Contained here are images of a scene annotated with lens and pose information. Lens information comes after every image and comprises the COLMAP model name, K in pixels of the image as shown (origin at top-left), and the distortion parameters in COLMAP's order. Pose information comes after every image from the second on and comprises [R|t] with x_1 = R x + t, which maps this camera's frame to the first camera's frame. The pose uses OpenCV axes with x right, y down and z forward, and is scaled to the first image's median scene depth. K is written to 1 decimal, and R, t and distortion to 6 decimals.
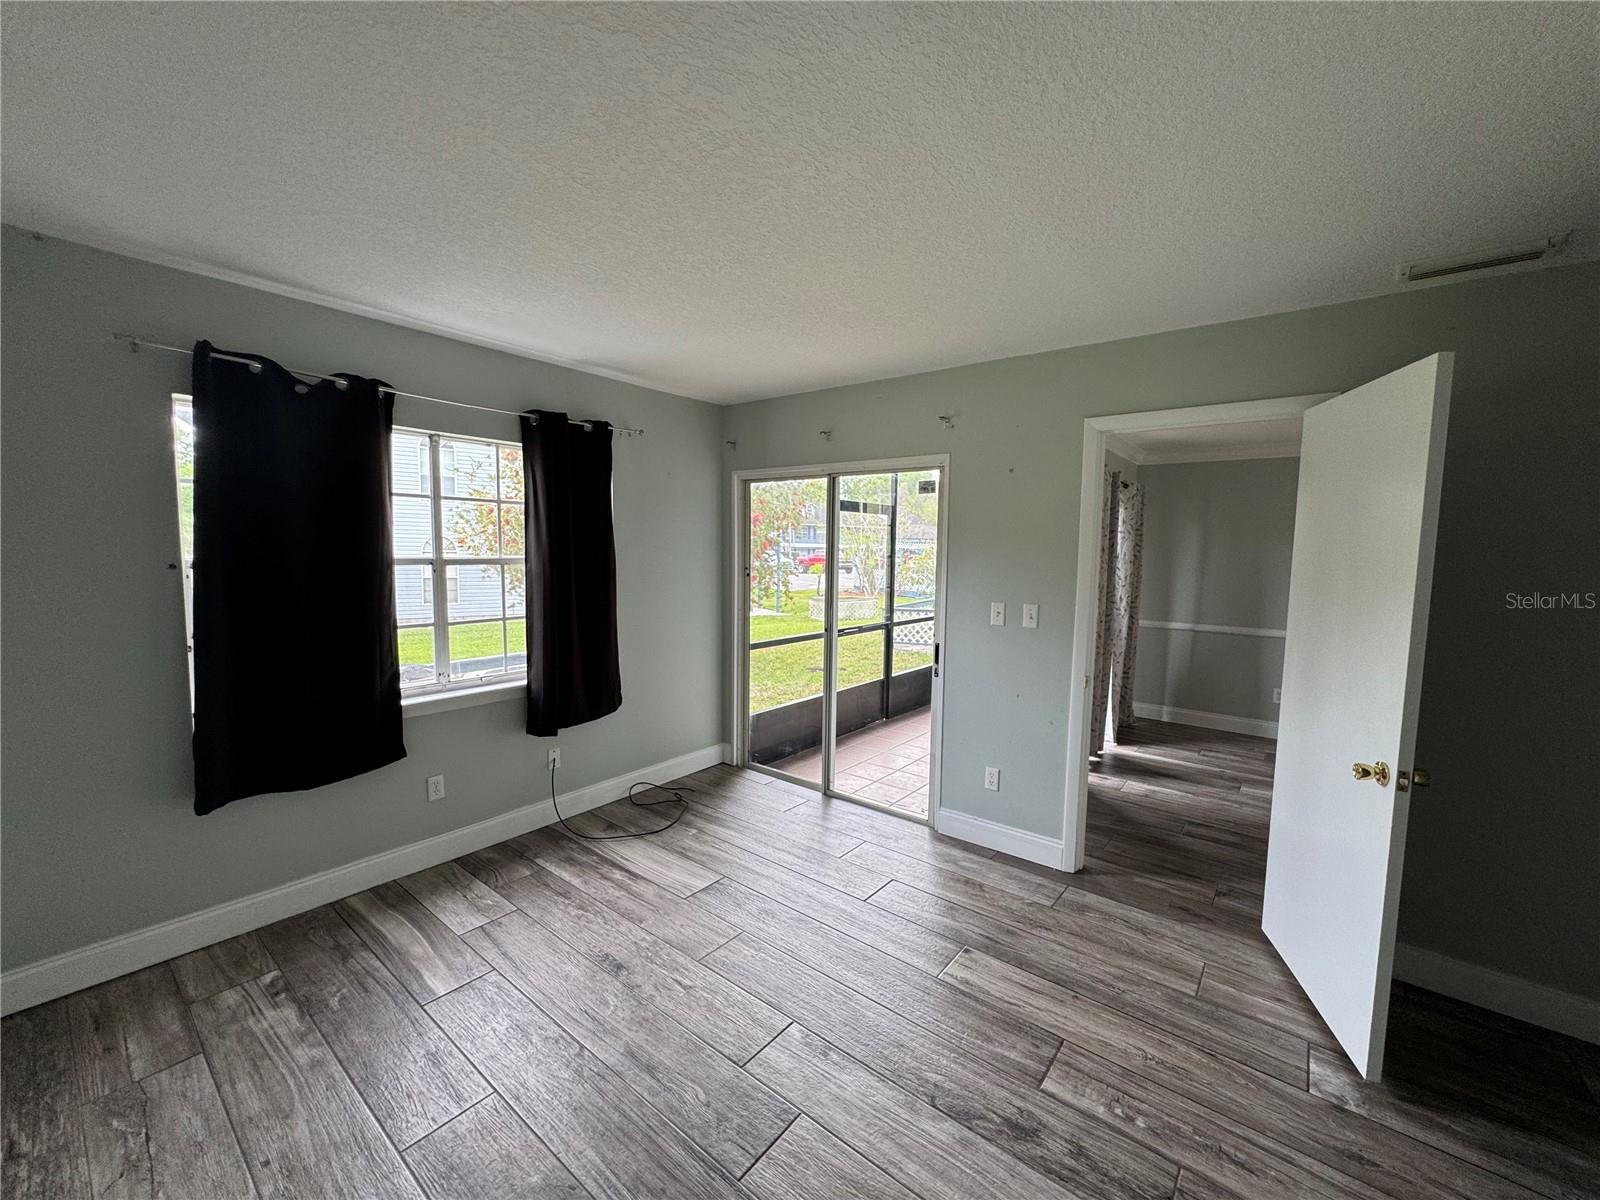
lens RADIAL K [[639.7, 0, 801.9], [0, 639.7, 597.7], [0, 0, 1]] dist [-0.004323, 0.001002]
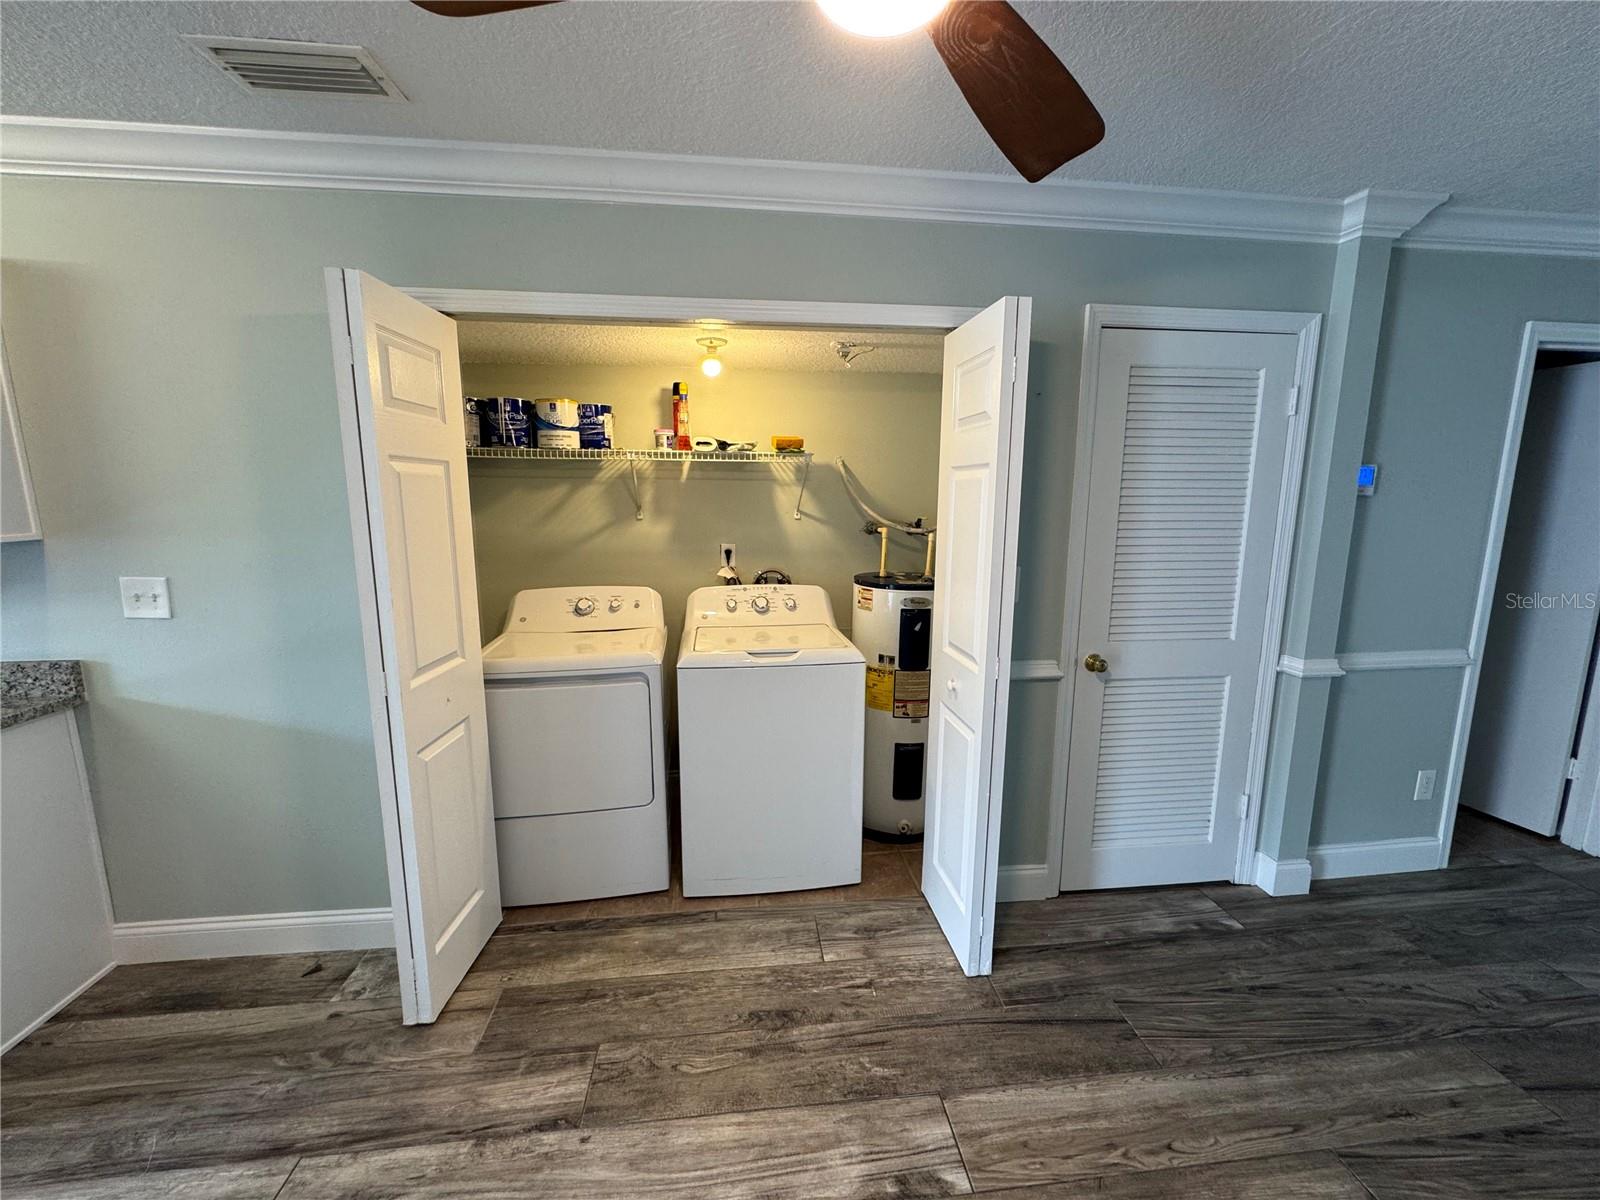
lens RADIAL K [[639.7, 0, 807.0], [0, 639.7, 596.5], [0, 0, 1]] dist [-0.004323, 0.001002]
pose [[-0.701917, 0.082787, -0.707431, 0.394785], [-0.074480, 0.979246, 0.188496, -0.053517], [0.708354, 0.184998, -0.681183, 0.889522]]
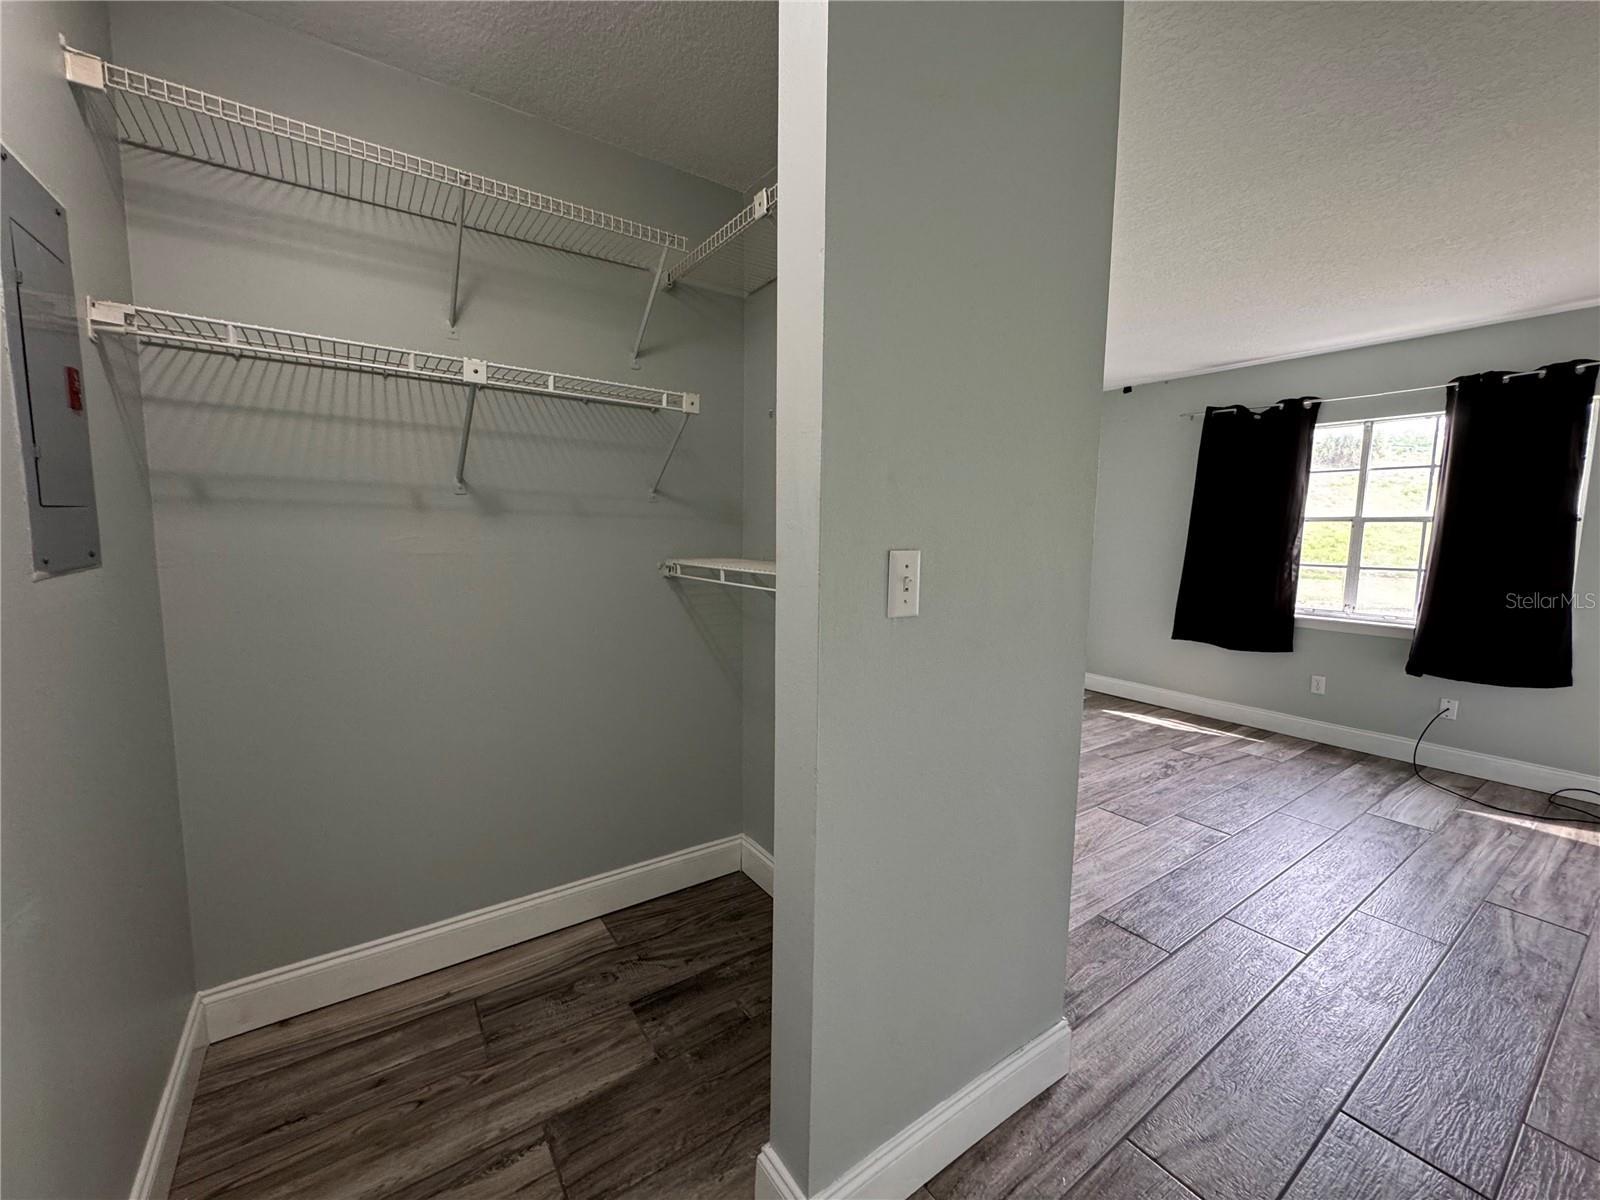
lens RADIAL K [[639.7, 0, 805.2], [0, 639.7, 600.5], [0, 0, 1]] dist [-0.004323, 0.001002]
pose [[-0.283688, 0.082567, -0.955355, 1.097189], [-0.096571, 0.988761, 0.114130, 0.073693], [0.954042, 0.124637, -0.272526, 0.320851]]
